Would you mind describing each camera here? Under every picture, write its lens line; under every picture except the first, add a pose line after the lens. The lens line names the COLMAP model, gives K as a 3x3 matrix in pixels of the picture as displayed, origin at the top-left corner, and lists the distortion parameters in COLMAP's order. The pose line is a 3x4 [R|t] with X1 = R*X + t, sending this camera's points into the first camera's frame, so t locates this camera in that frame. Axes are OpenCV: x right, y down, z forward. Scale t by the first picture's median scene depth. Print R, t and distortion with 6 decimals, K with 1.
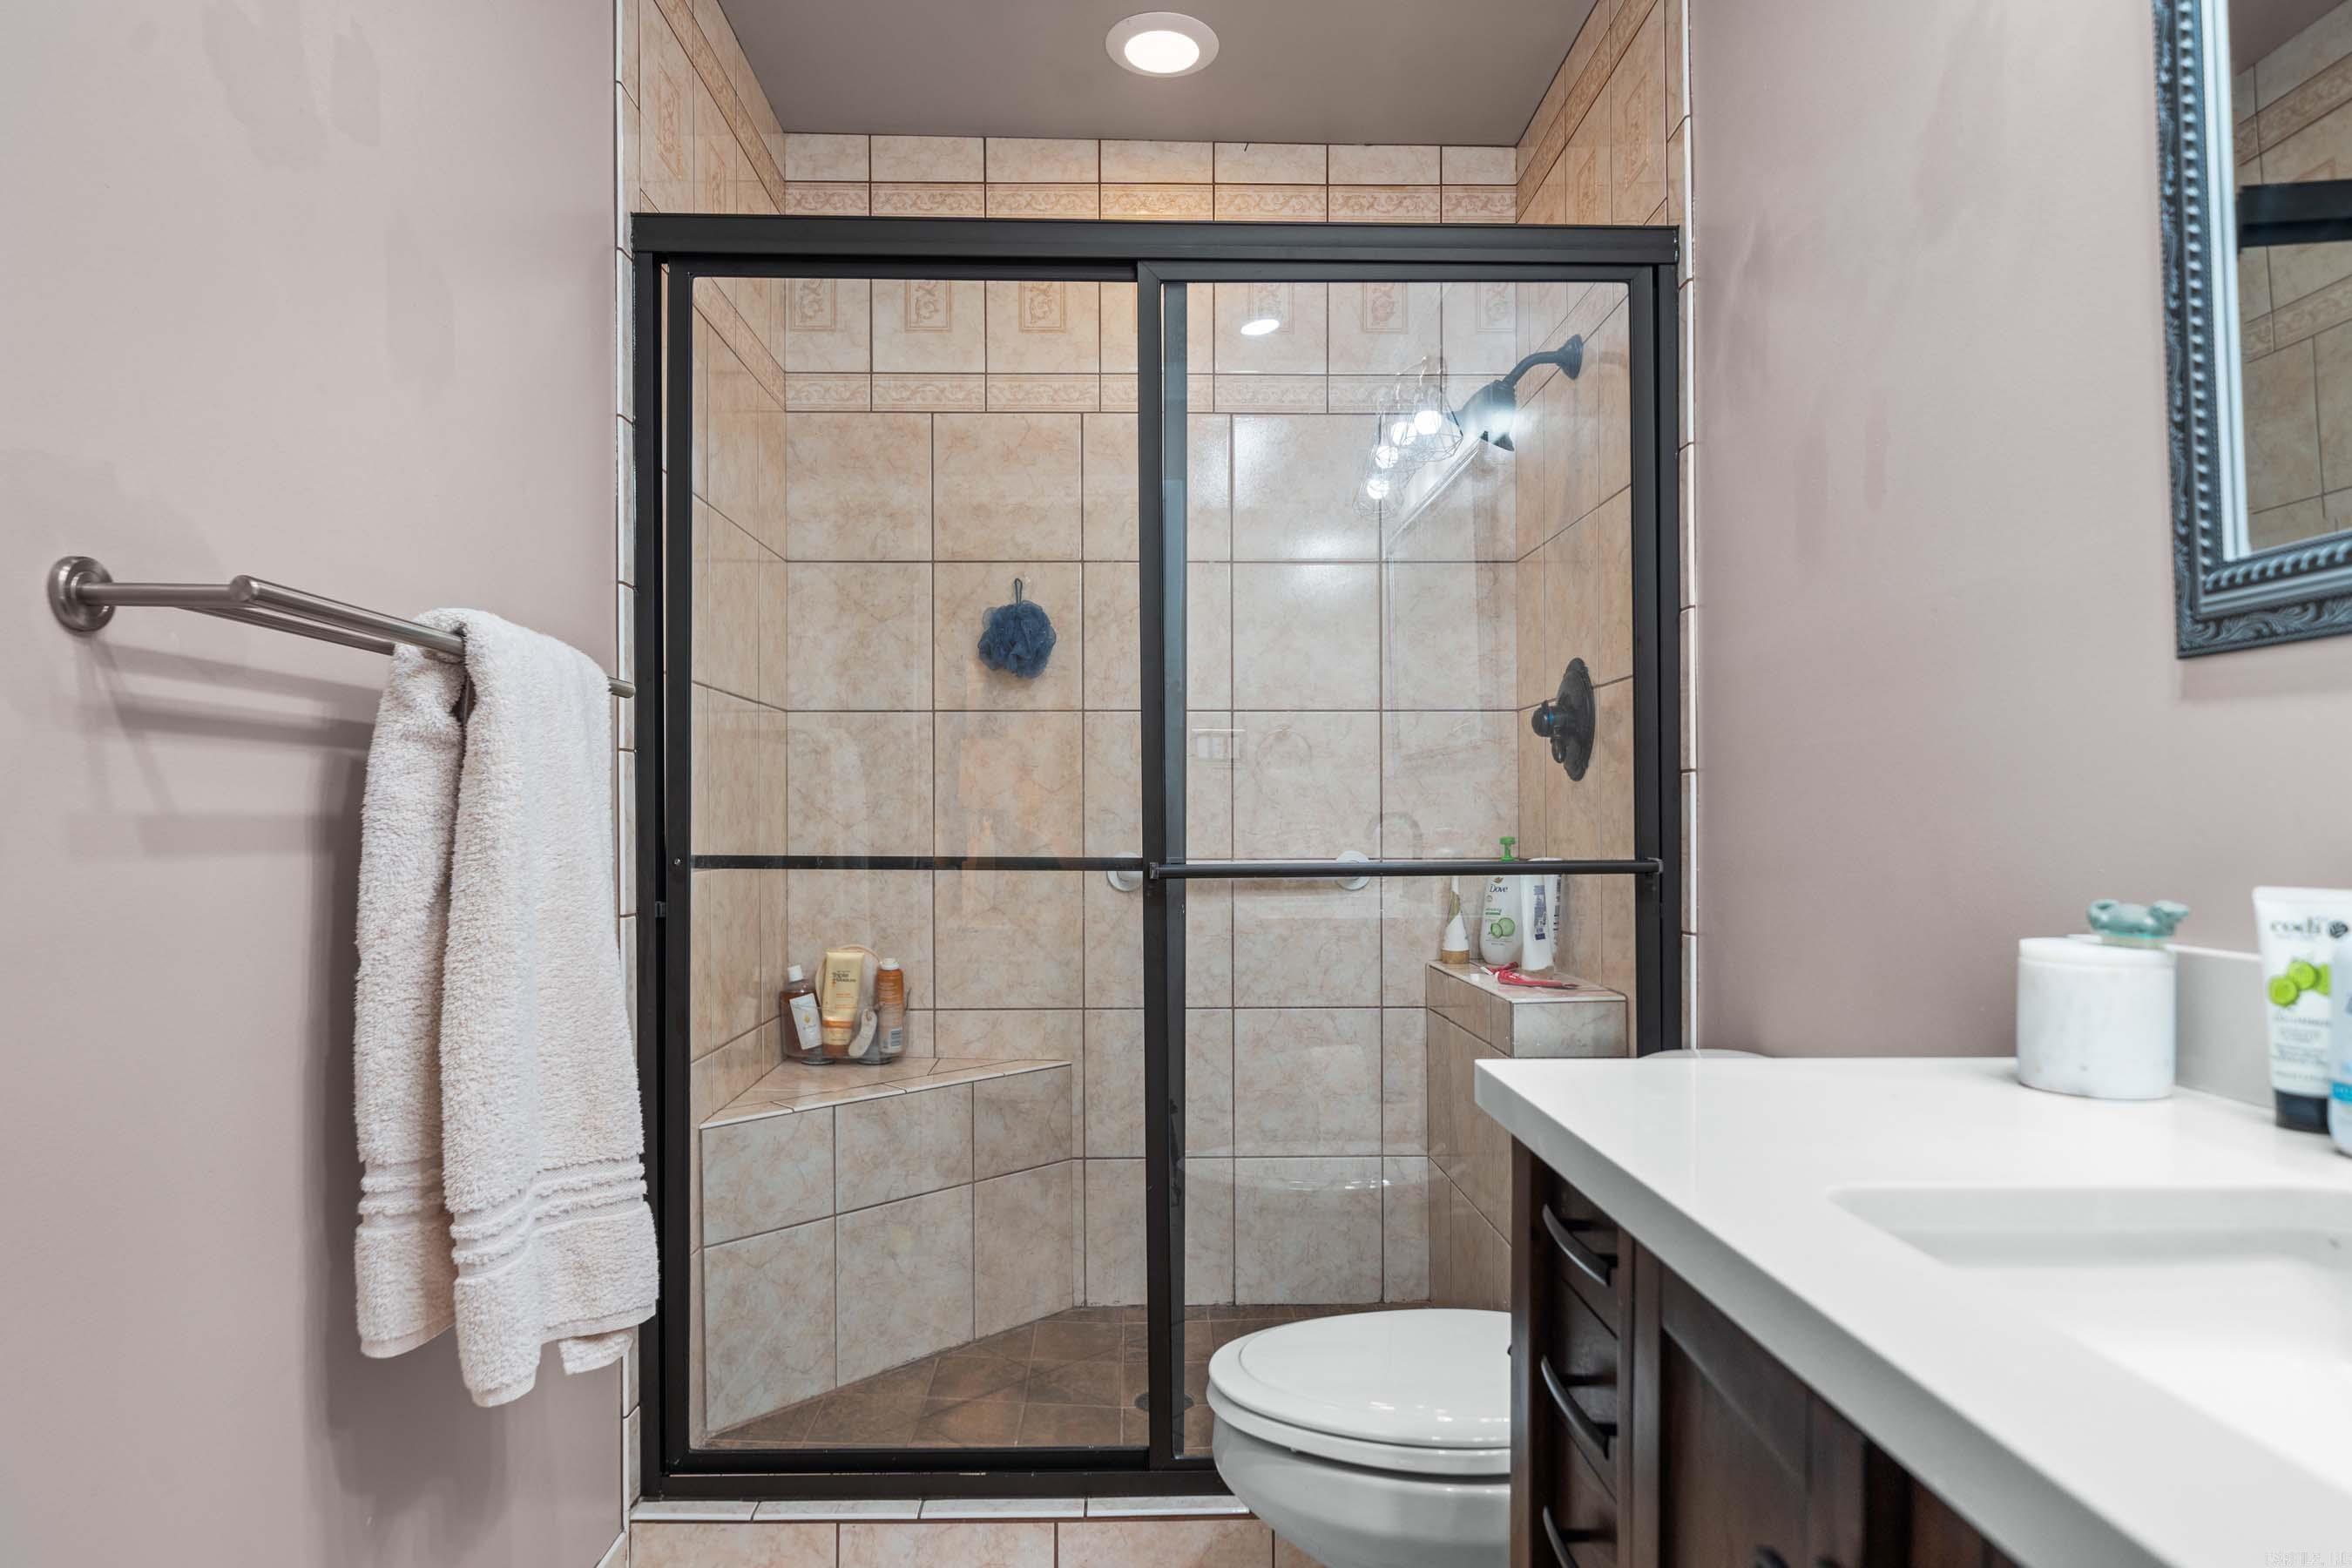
lens RADIAL K [[1361.8, 0, 1170.7], [0, 1361.8, 823.3], [0, 0, 1]] dist [0.002747, -0.004648]
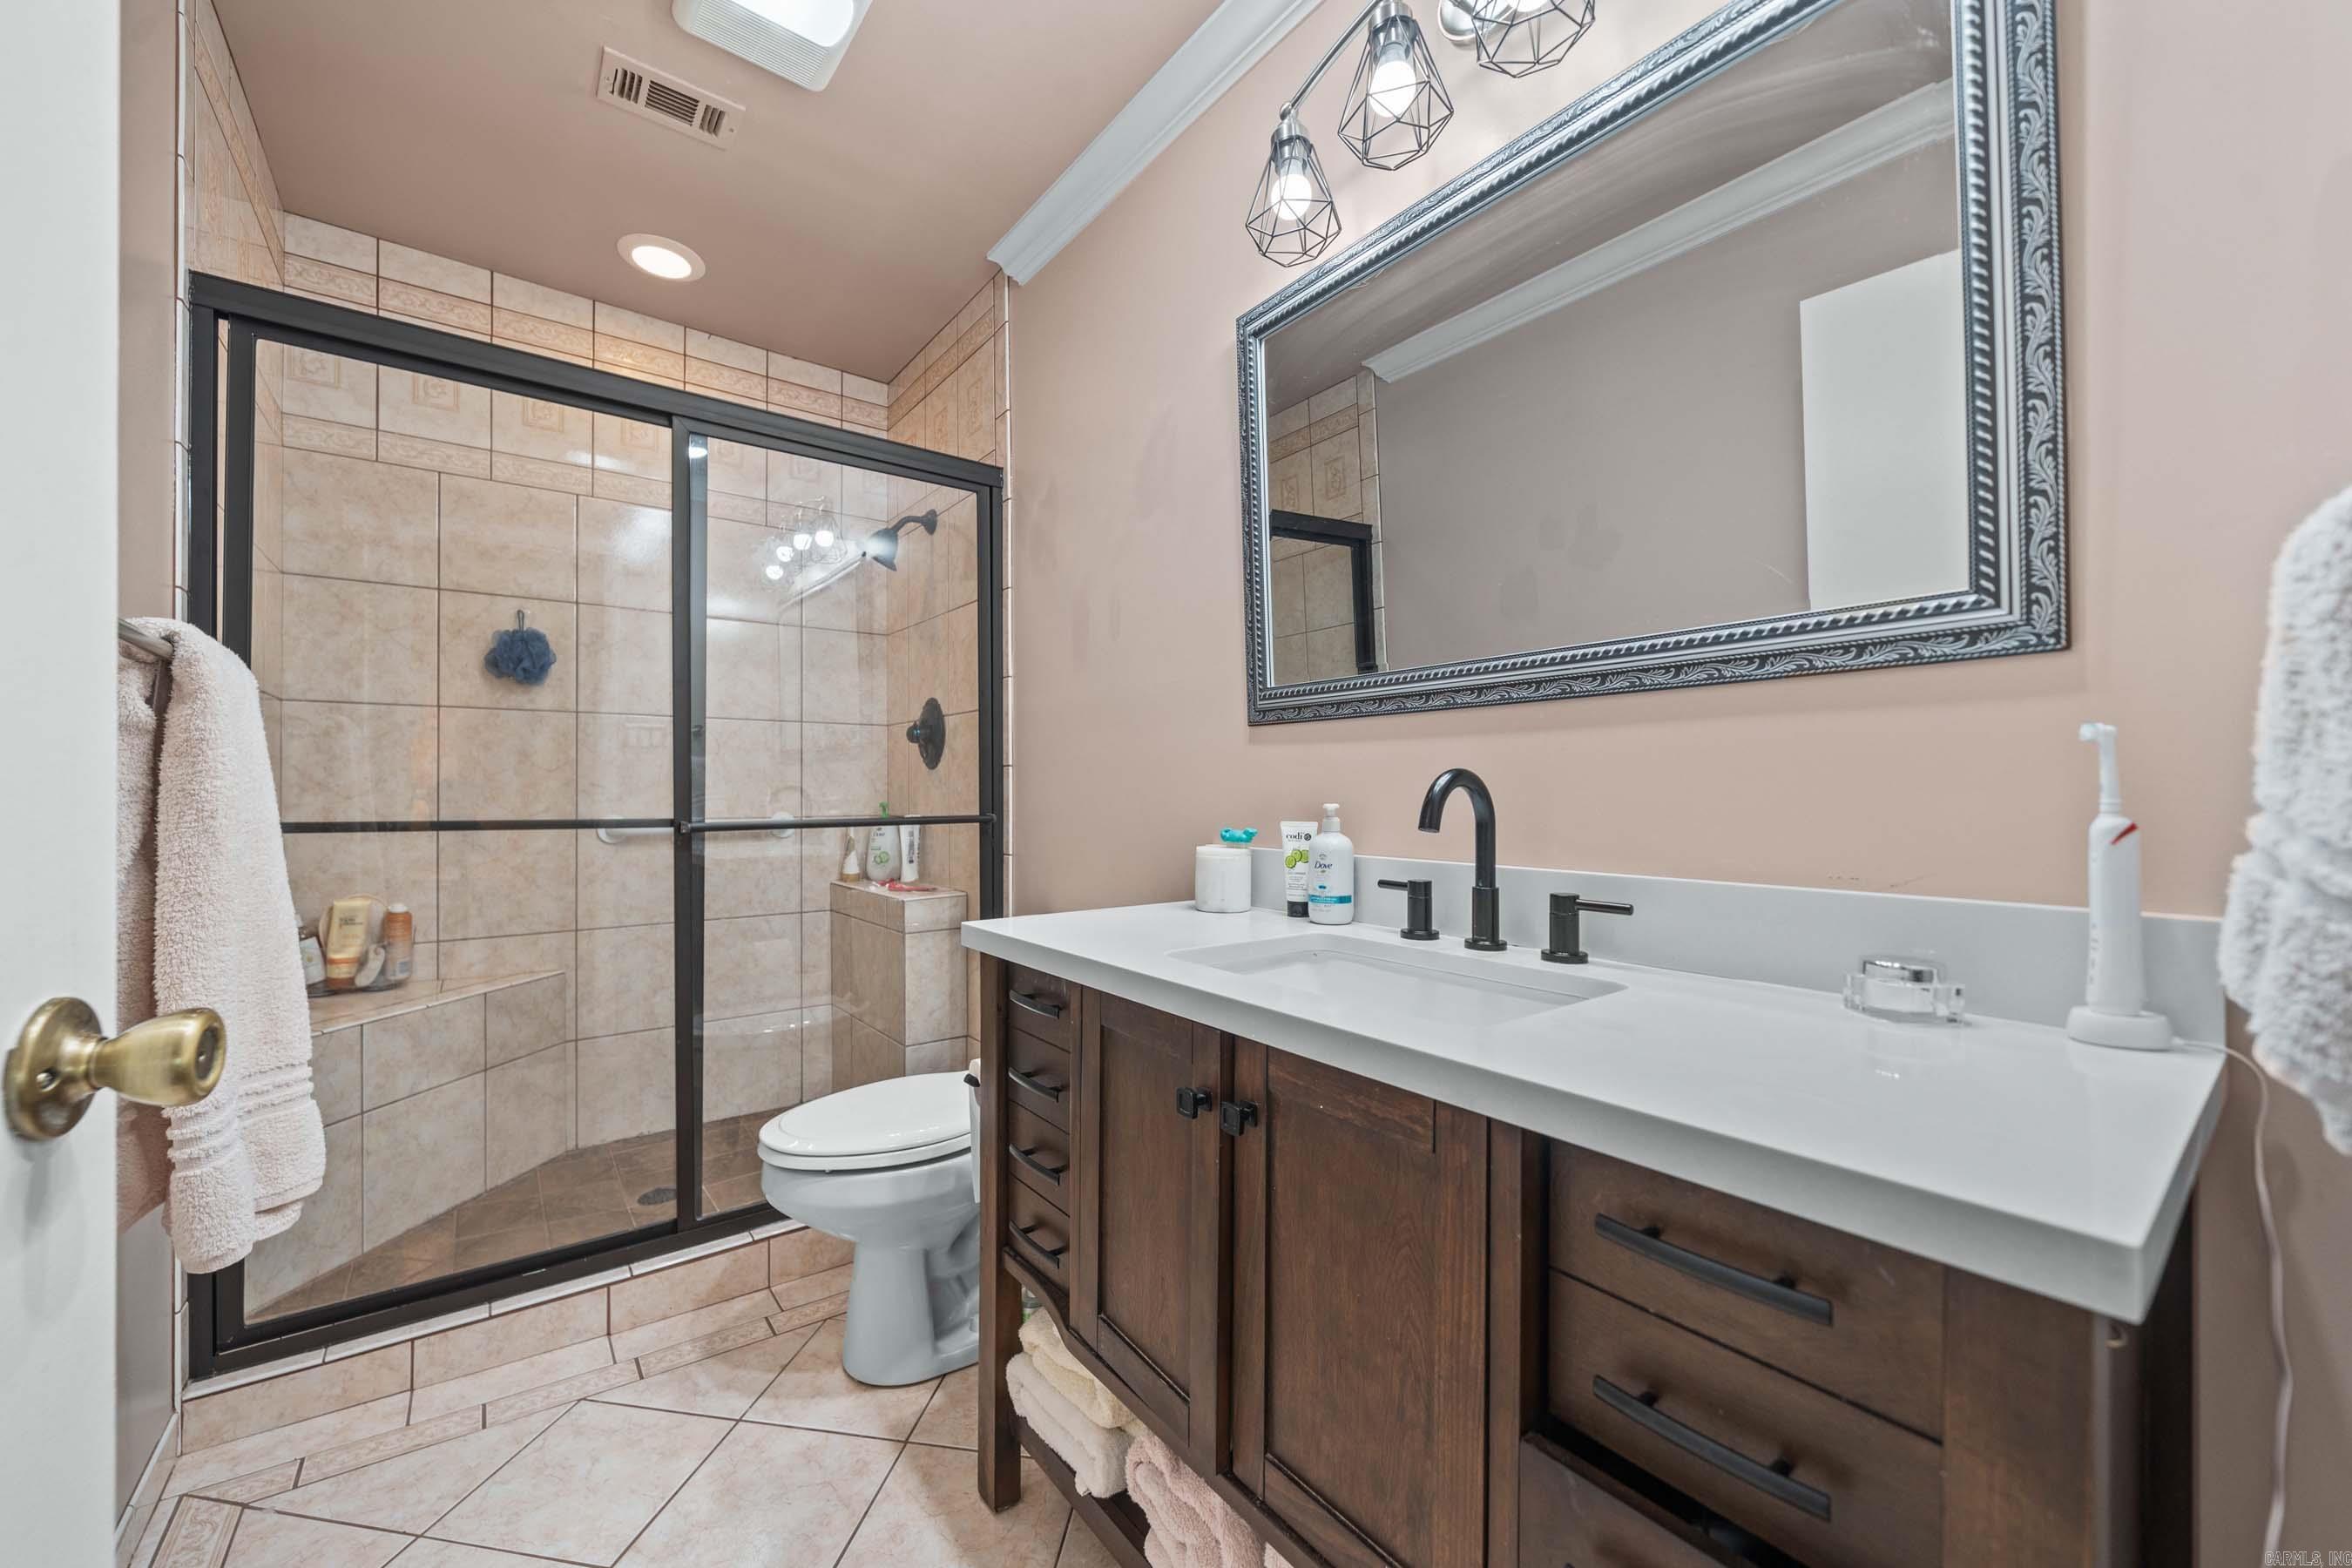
lens RADIAL K [[878.8, 0, 1165.5], [0, 878.8, 786.2], [0, 0, 1]] dist [-0.009297, 0.000438]
pose [[0.806913, 0.004076, 0.590656, -0.132529], [0.000388, 0.999972, -0.007431, -0.002004], [-0.590670, 0.006225, 0.806889, -0.070247]]
